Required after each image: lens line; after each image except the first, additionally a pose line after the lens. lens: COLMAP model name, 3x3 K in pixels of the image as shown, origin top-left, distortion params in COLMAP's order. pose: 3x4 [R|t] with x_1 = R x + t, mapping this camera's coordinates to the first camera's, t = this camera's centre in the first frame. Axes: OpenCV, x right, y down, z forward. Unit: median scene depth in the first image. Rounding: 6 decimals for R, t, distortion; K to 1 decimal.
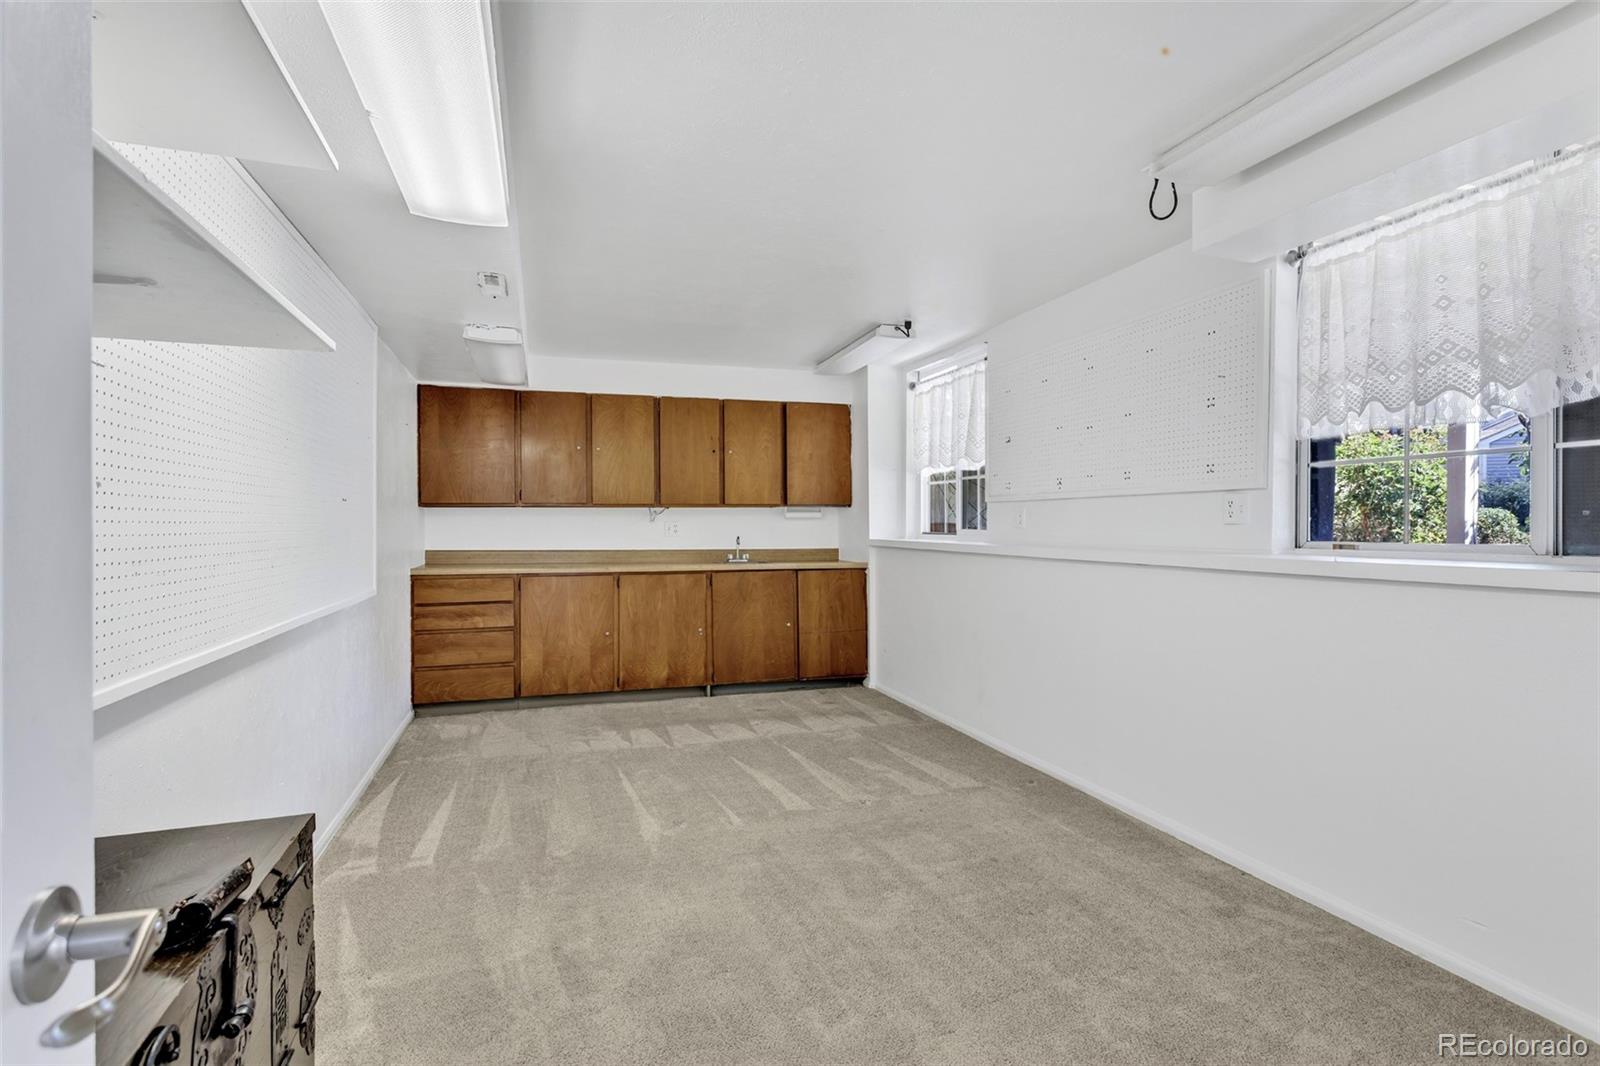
lens RADIAL K [[794.4, 0, 814.7], [0, 794.4, 529.8], [0, 0, 1]] dist [-0.001903, 0.000110]
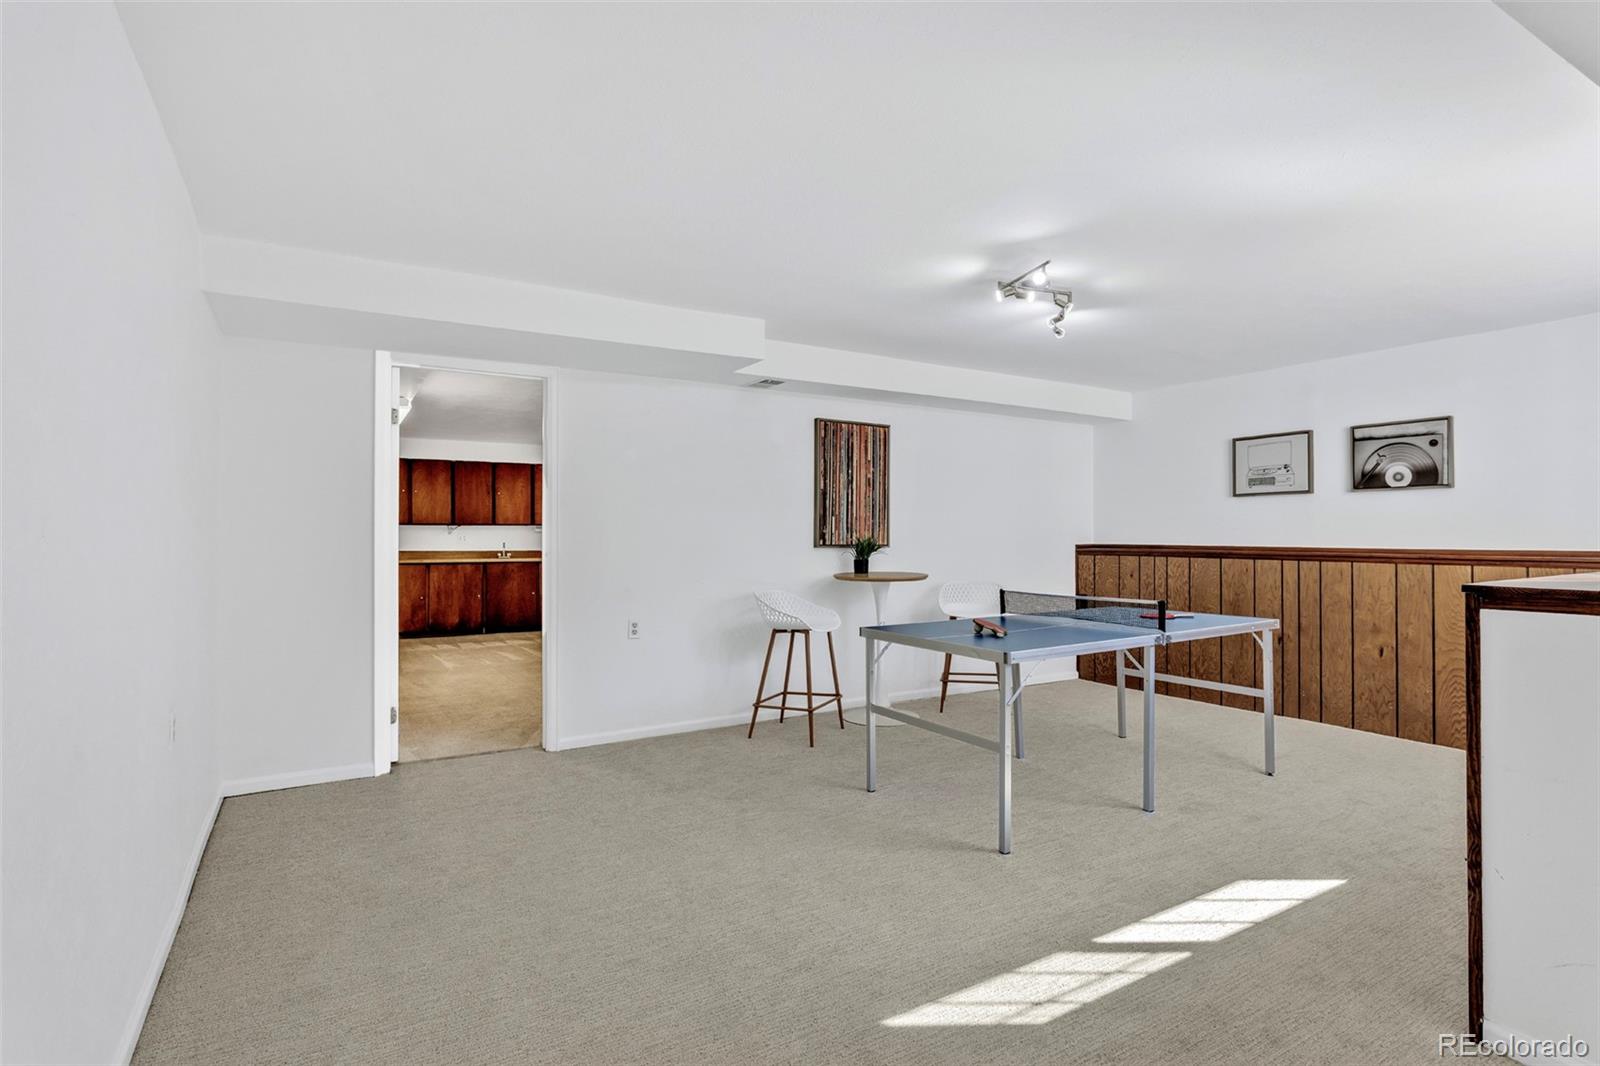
lens RADIAL K [[794.4, 0, 814.7], [0, 794.4, 529.8], [0, 0, 1]] dist [-0.001903, 0.000110]
pose [[0.973230, 0.003873, 0.229801, 0.171671], [-0.000786, 0.999908, -0.013526, 0.003481], [-0.229833, 0.012984, 0.973144, -0.866780]]
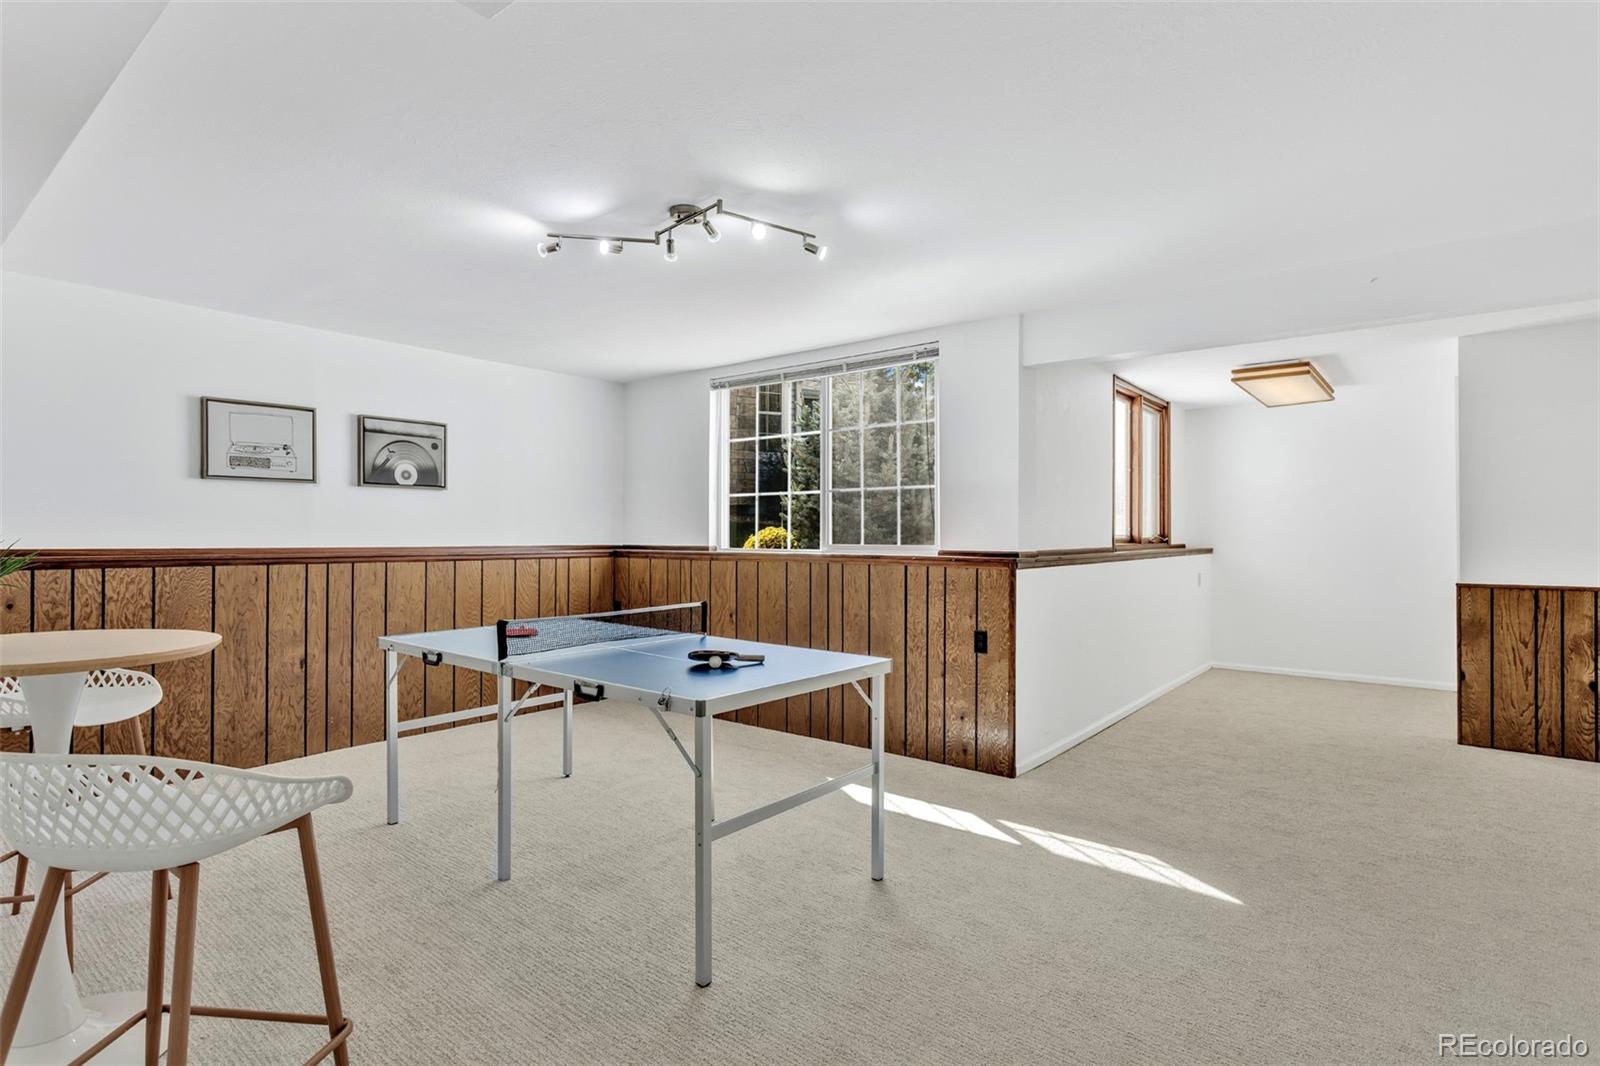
lens RADIAL K [[794.4, 0, 814.7], [0, 794.4, 529.8], [0, 0, 1]] dist [-0.001903, 0.000110]
pose [[-0.533178, 0.006708, 0.845976, -0.580435], [0.004352, 0.999977, -0.005187, -0.016549], [-0.845992, 0.000916, -0.533195, 3.097743]]
